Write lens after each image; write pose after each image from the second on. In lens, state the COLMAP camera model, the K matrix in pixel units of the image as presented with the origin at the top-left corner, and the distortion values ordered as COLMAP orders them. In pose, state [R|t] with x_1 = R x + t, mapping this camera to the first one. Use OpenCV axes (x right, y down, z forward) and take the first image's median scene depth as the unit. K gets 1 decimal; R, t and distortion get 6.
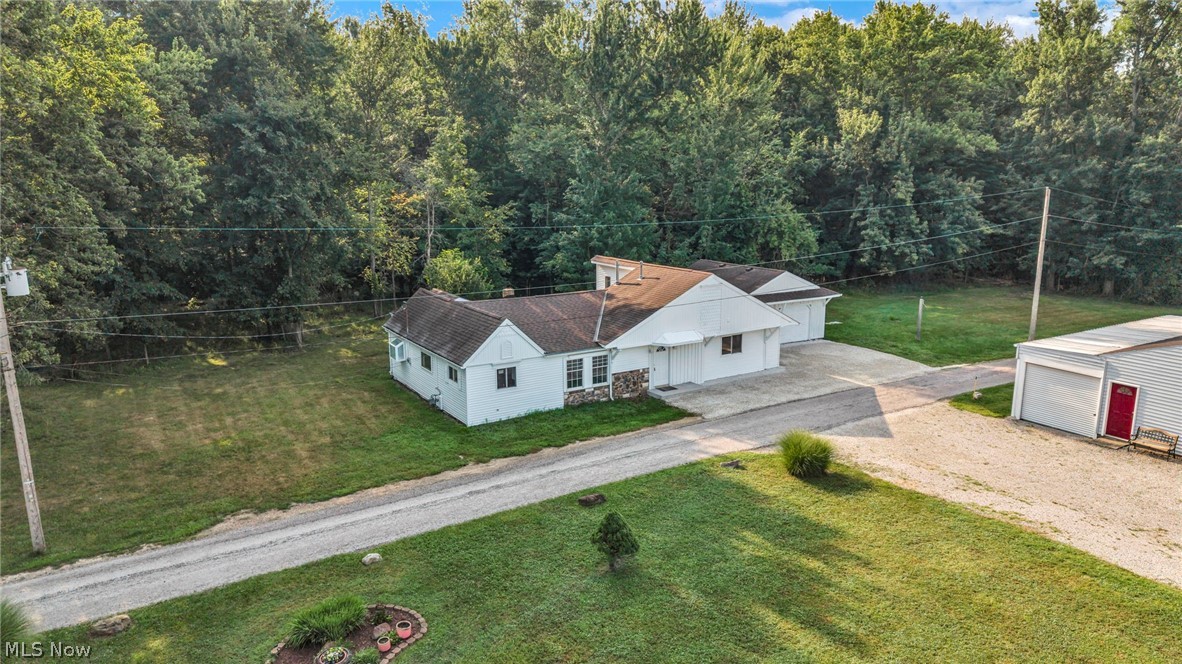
lens RADIAL K [[777.0, 0, 589.1], [0, 777.0, 329.2], [0, 0, 1]] dist [-0.002123, -0.000908]
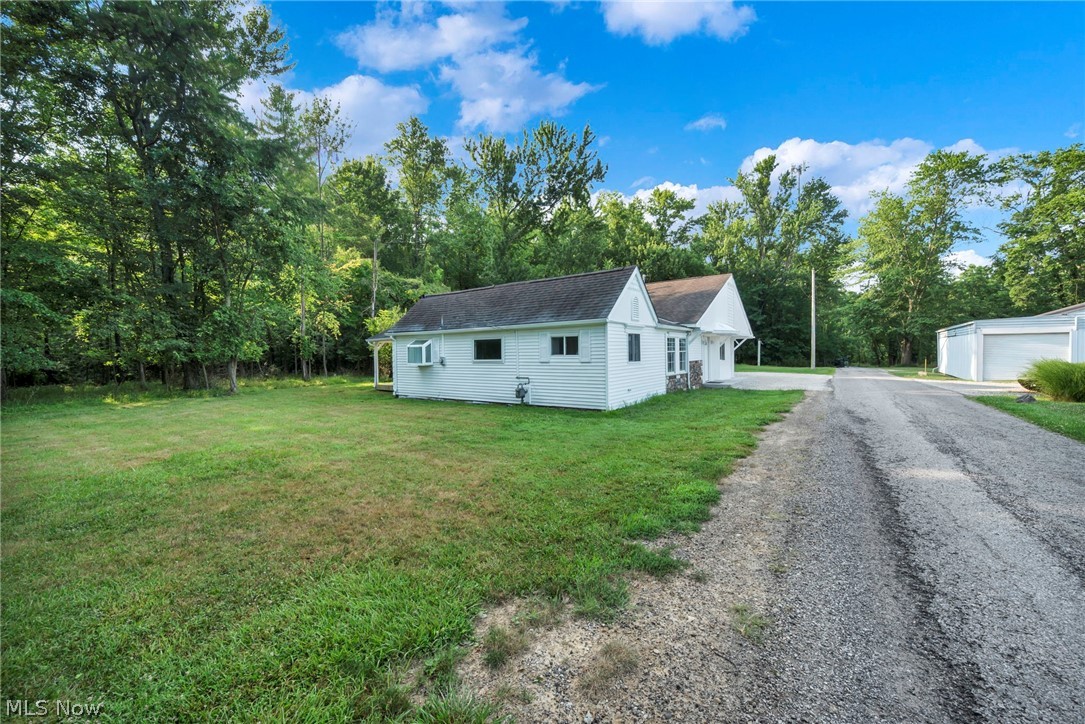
lens RADIAL K [[444.3, 0, 547.3], [0, 444.3, 360.8], [0, 0, 1]] dist [0.001213, 0.000845]
pose [[0.922628, -0.013597, 0.385451, -0.333634], [0.081059, 0.983894, -0.159319, 0.130894], [-0.377076, 0.178236, 0.908870, 0.613296]]
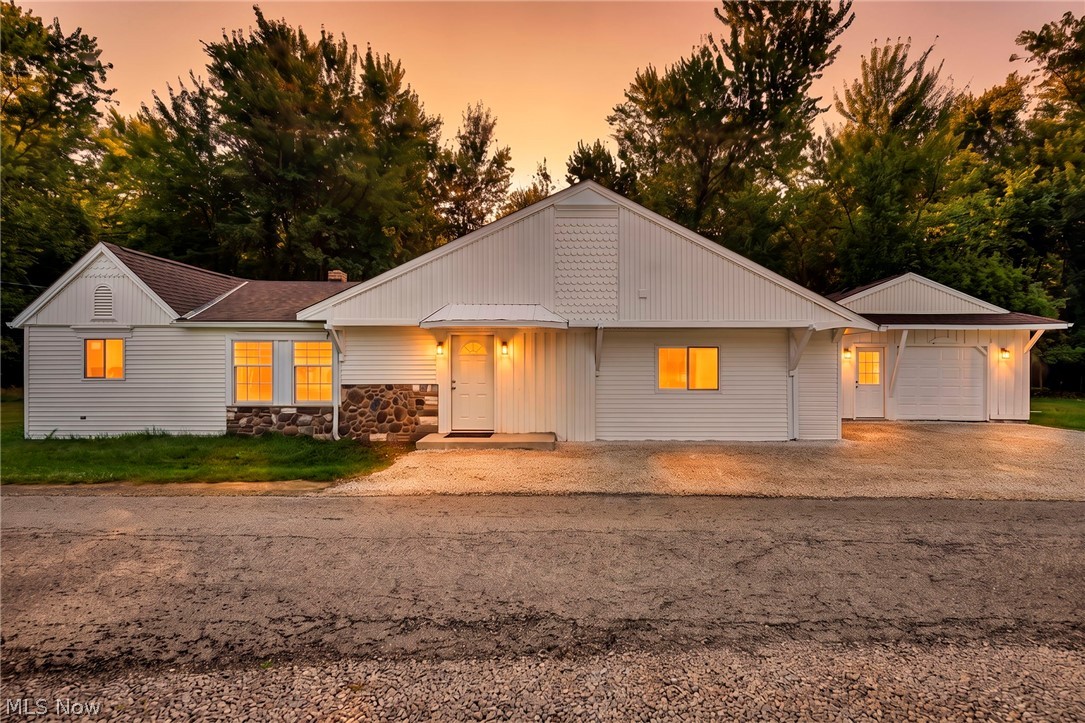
lens RADIAL K [[444.3, 0, 551.8], [0, 444.3, 362.7], [0, 0, 1]] dist [0.001213, 0.000845]
pose [[0.833421, 0.004571, -0.552620, 0.300402], [-0.112065, 0.980589, -0.160896, 0.076729], [0.541158, 0.196024, 0.817755, 0.873969]]
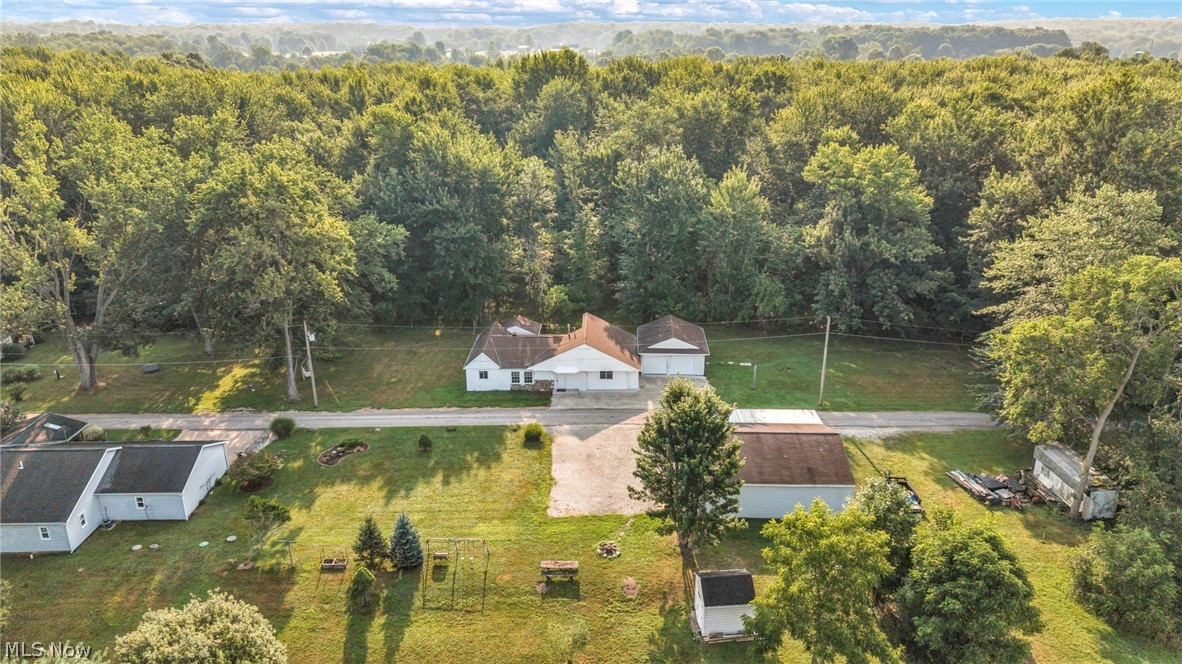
lens RADIAL K [[777.0, 0, 591.4], [0, 777.0, 333.0], [0, 0, 1]] dist [-0.002123, -0.000908]
pose [[0.844380, 0.186846, -0.502108, 1.344106], [-0.106164, 0.976983, 0.185025, -0.538795], [0.525121, -0.102926, 0.844780, -0.864246]]
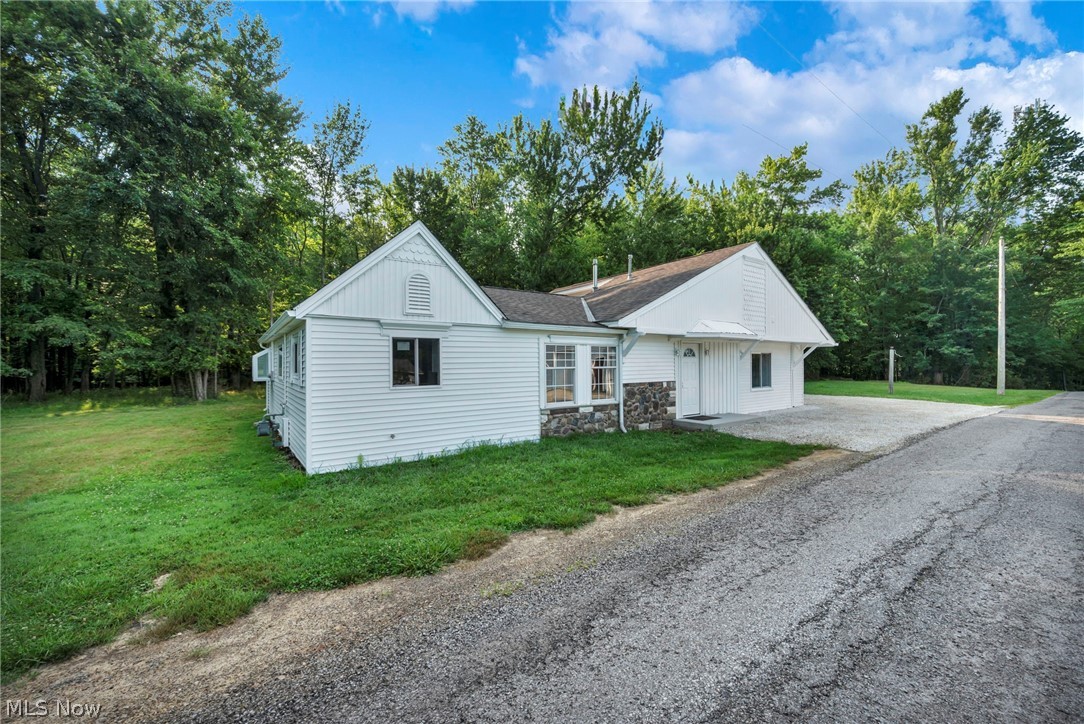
lens RADIAL K [[443.9, 0, 538.1], [0, 443.9, 365.0], [0, 0, 1]] dist [0.001213, 0.000845]
pose [[0.998444, 0.001213, 0.055754, -0.049689], [0.009142, 0.982677, -0.185100, 0.106161], [-0.055012, 0.185322, 0.981137, 0.717369]]
